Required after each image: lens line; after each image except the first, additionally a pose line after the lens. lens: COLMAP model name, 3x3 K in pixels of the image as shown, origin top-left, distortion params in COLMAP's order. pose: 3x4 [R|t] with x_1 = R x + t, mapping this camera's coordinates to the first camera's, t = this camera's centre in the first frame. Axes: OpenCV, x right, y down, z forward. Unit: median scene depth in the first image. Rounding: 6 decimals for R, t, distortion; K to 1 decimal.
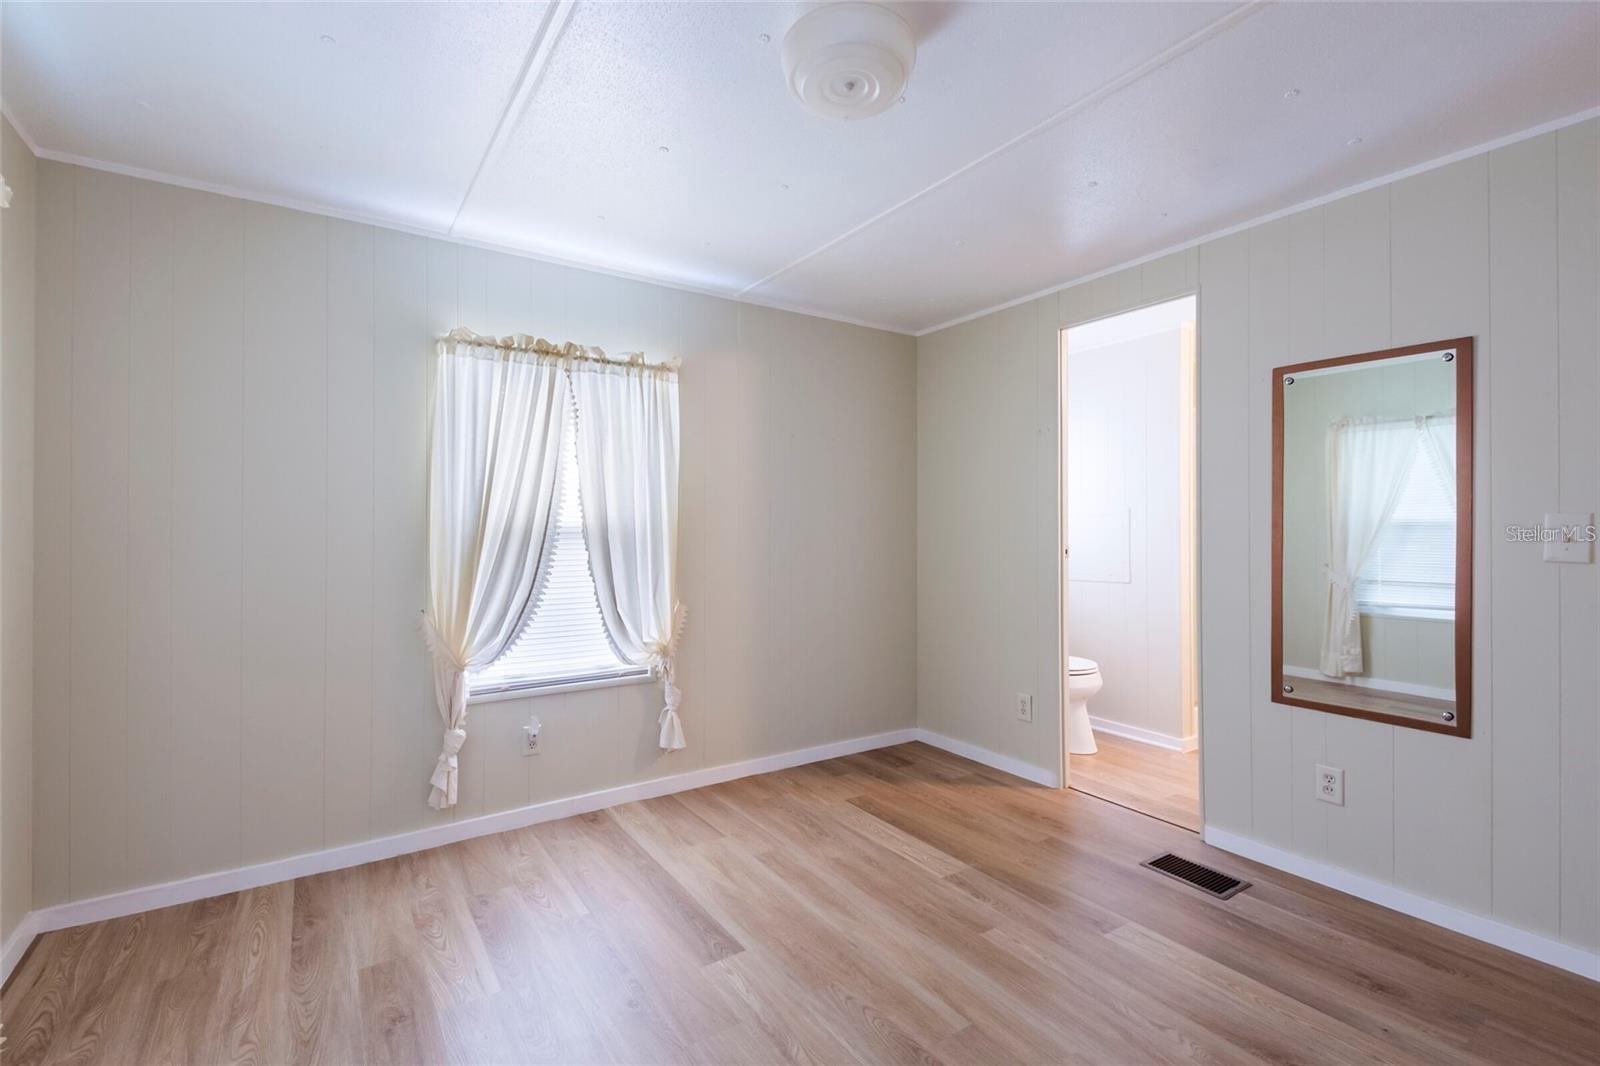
lens RADIAL K [[709.5, 0, 787.1], [0, 709.5, 525.3], [0, 0, 1]] dist [0.003969, -0.001145]
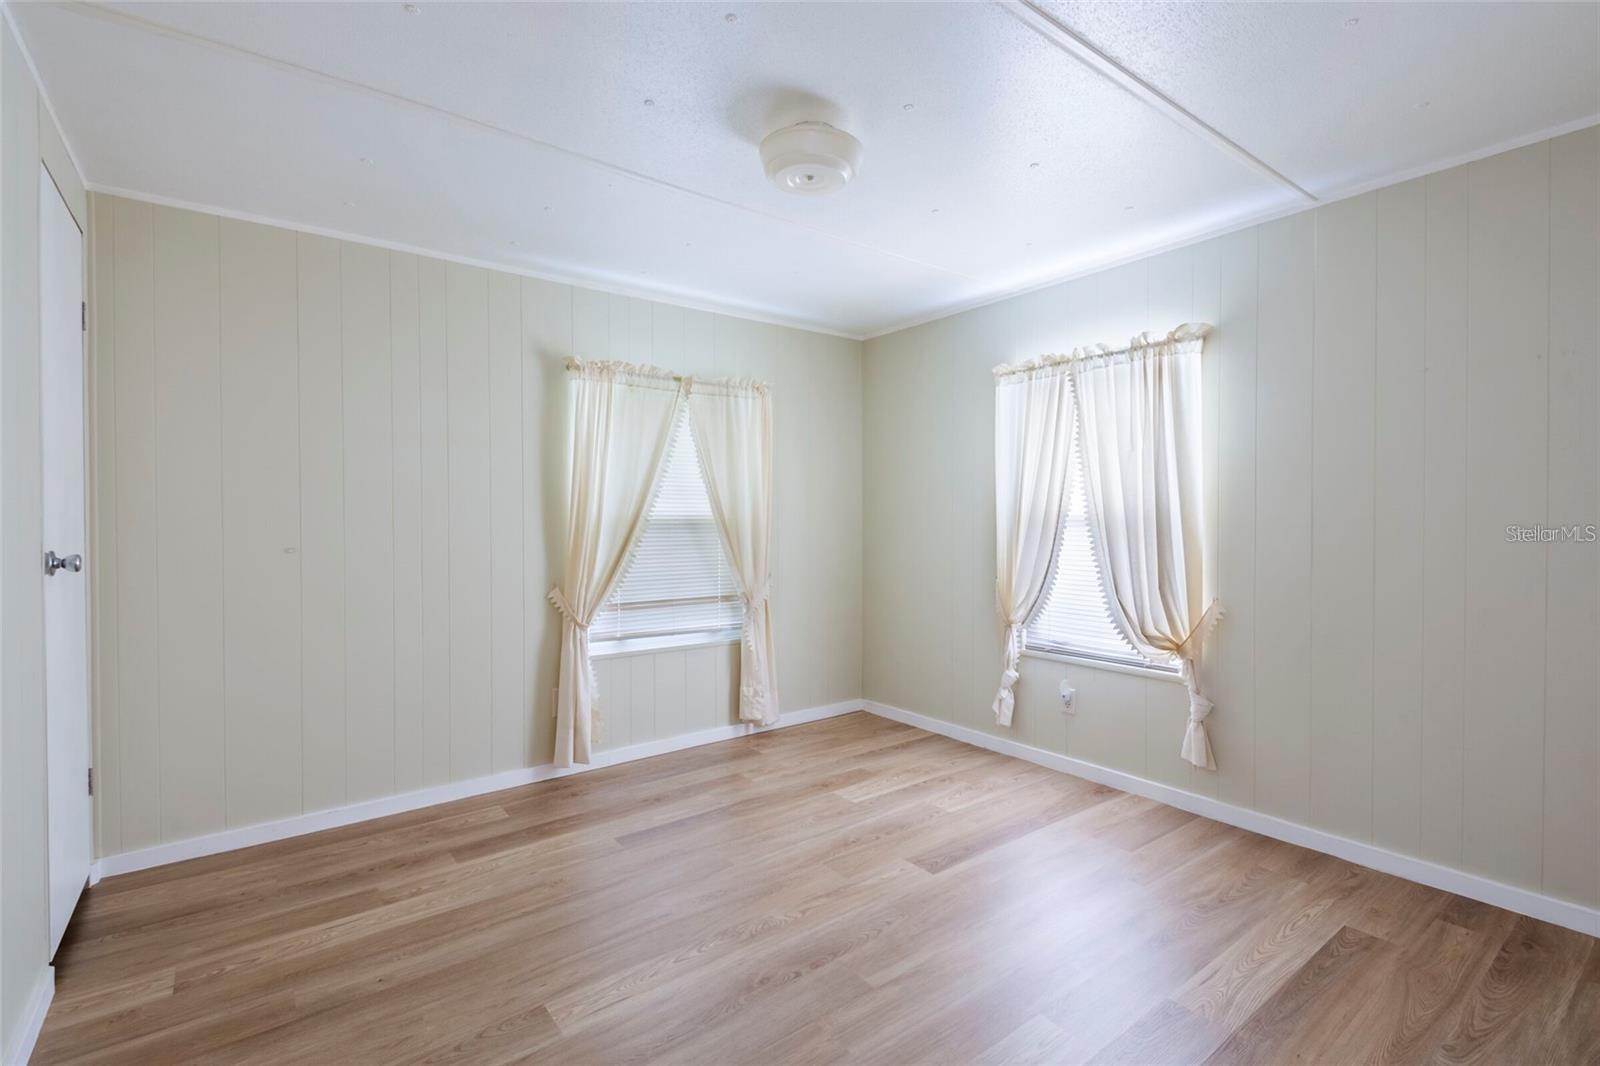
lens RADIAL K [[709.5, 0, 787.1], [0, 709.5, 525.3], [0, 0, 1]] dist [0.003969, -0.001145]
pose [[0.058193, 0.007717, -0.998276, 0.765782], [0.009057, 0.999925, 0.008258, 0.004673], [0.998264, -0.009522, 0.058118, 0.483024]]
